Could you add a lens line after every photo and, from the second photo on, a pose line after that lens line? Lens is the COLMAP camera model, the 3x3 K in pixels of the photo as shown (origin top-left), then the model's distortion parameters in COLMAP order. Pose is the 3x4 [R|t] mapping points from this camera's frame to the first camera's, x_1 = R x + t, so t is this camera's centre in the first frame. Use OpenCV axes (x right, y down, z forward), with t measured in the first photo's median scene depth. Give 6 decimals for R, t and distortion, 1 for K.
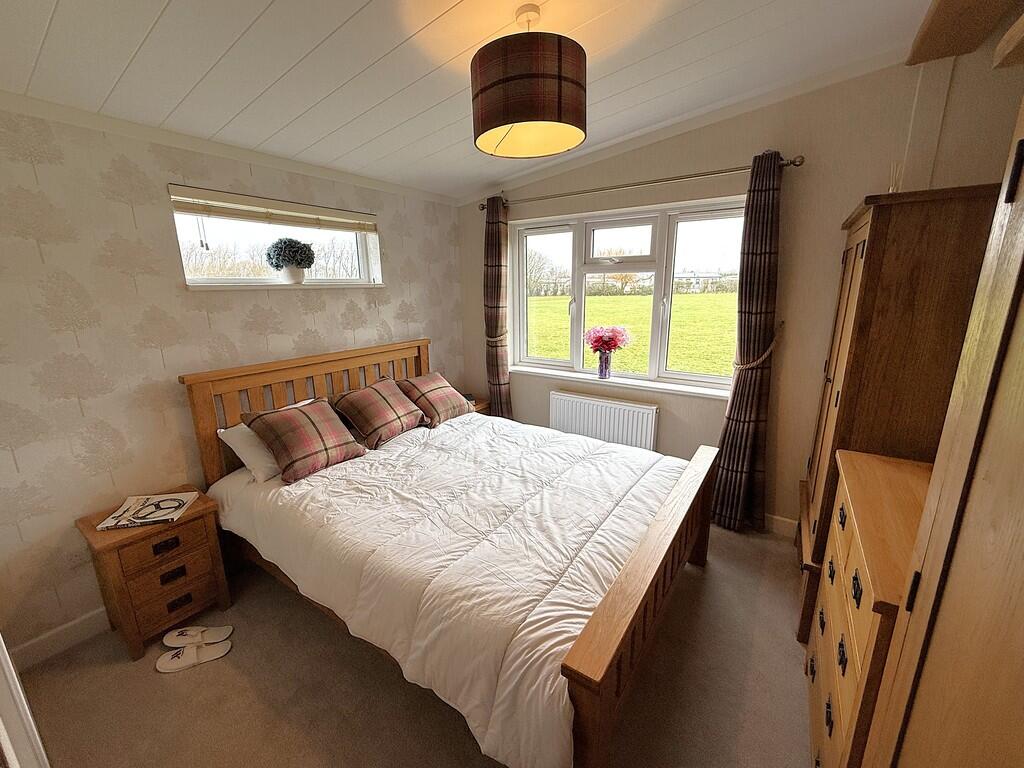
lens RADIAL K [[416.4, 0, 507.6], [0, 416.4, 386.0], [0, 0, 1]] dist [-0.008670, -0.000215]
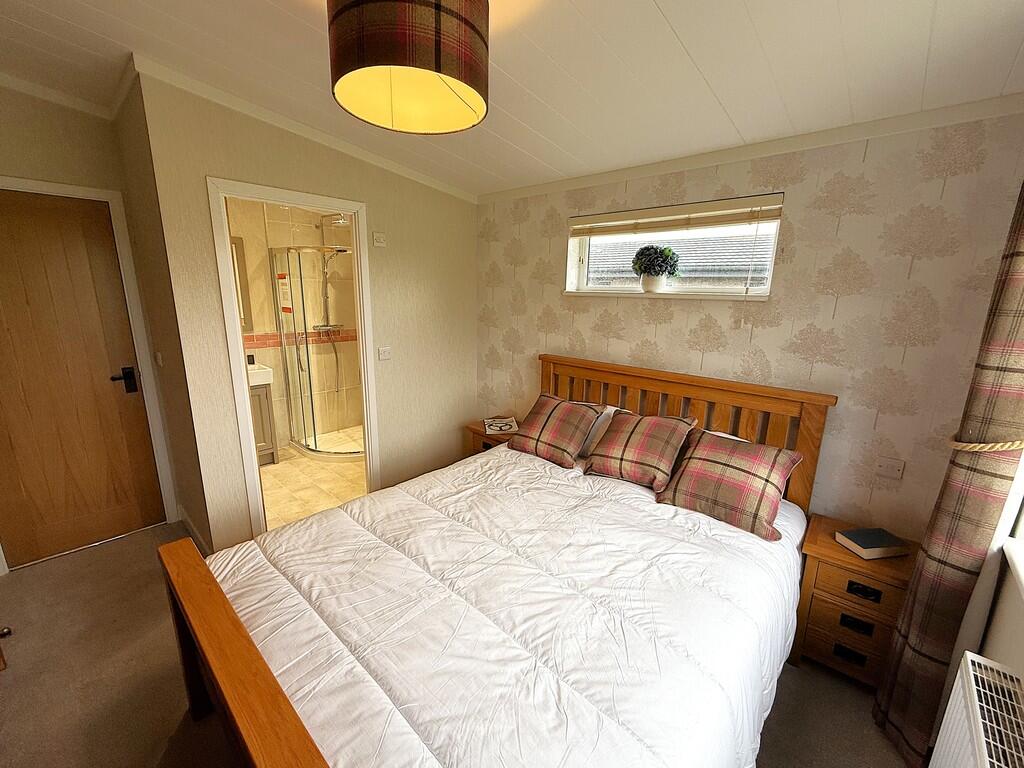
lens RADIAL K [[416.4, 0, 507.6], [0, 416.4, 386.0], [0, 0, 1]] dist [-0.008670, -0.000215]
pose [[-0.134049, 0.233056, -0.963180, 0.543567], [-0.248362, 0.933031, 0.260327, -0.224497], [0.959347, 0.274114, -0.067189, 0.852922]]
